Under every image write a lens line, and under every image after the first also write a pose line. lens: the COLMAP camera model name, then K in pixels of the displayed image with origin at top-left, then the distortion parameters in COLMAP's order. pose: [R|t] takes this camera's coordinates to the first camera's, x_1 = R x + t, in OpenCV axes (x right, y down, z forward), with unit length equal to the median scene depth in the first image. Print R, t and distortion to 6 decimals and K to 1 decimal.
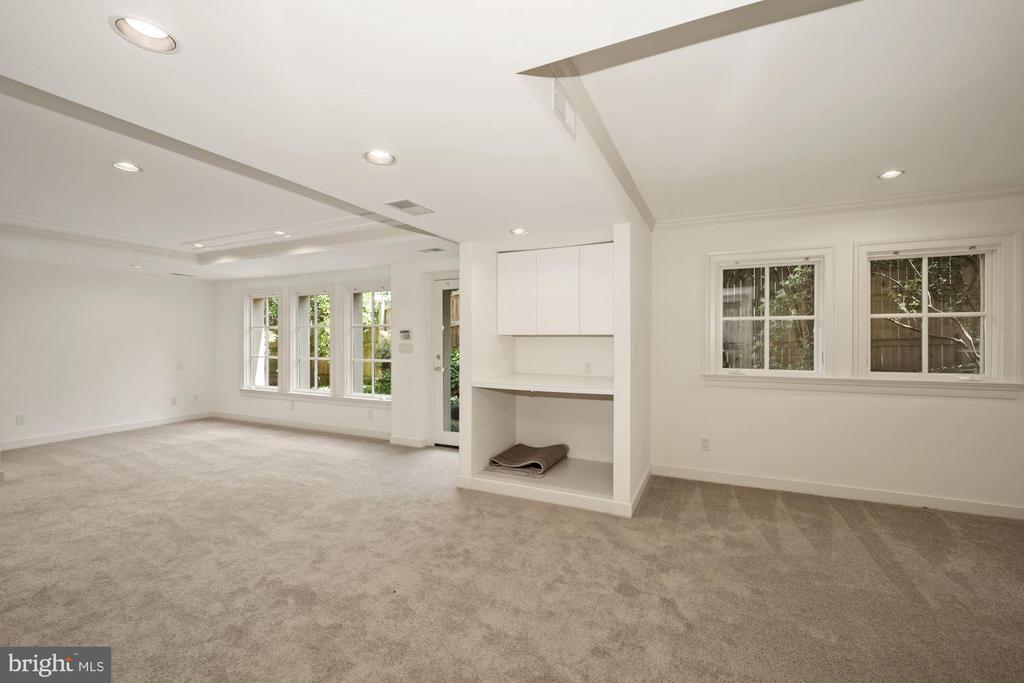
lens RADIAL K [[420.6, 0, 510.3], [0, 420.6, 338.1], [0, 0, 1]] dist [-0.002355, -0.000179]
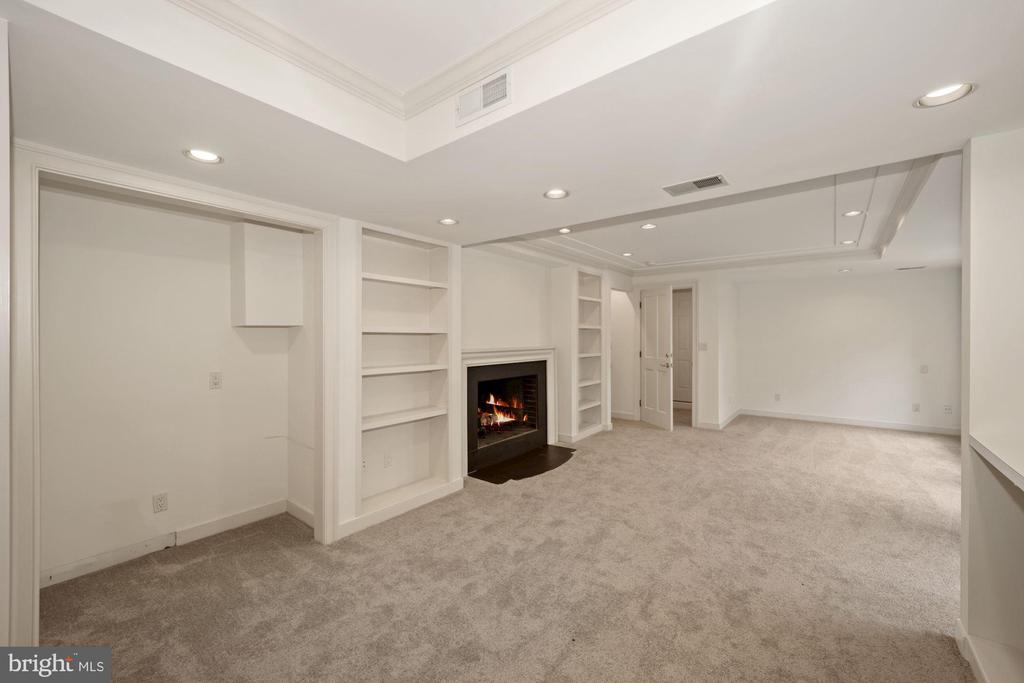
lens RADIAL K [[420.6, 0, 509.0], [0, 420.6, 336.5], [0, 0, 1]] dist [-0.002355, -0.000179]
pose [[-0.199001, 0.006382, -0.979978, 0.552295], [-0.006504, 0.999948, 0.007833, -0.010344], [0.979978, 0.007933, -0.198949, 0.666150]]
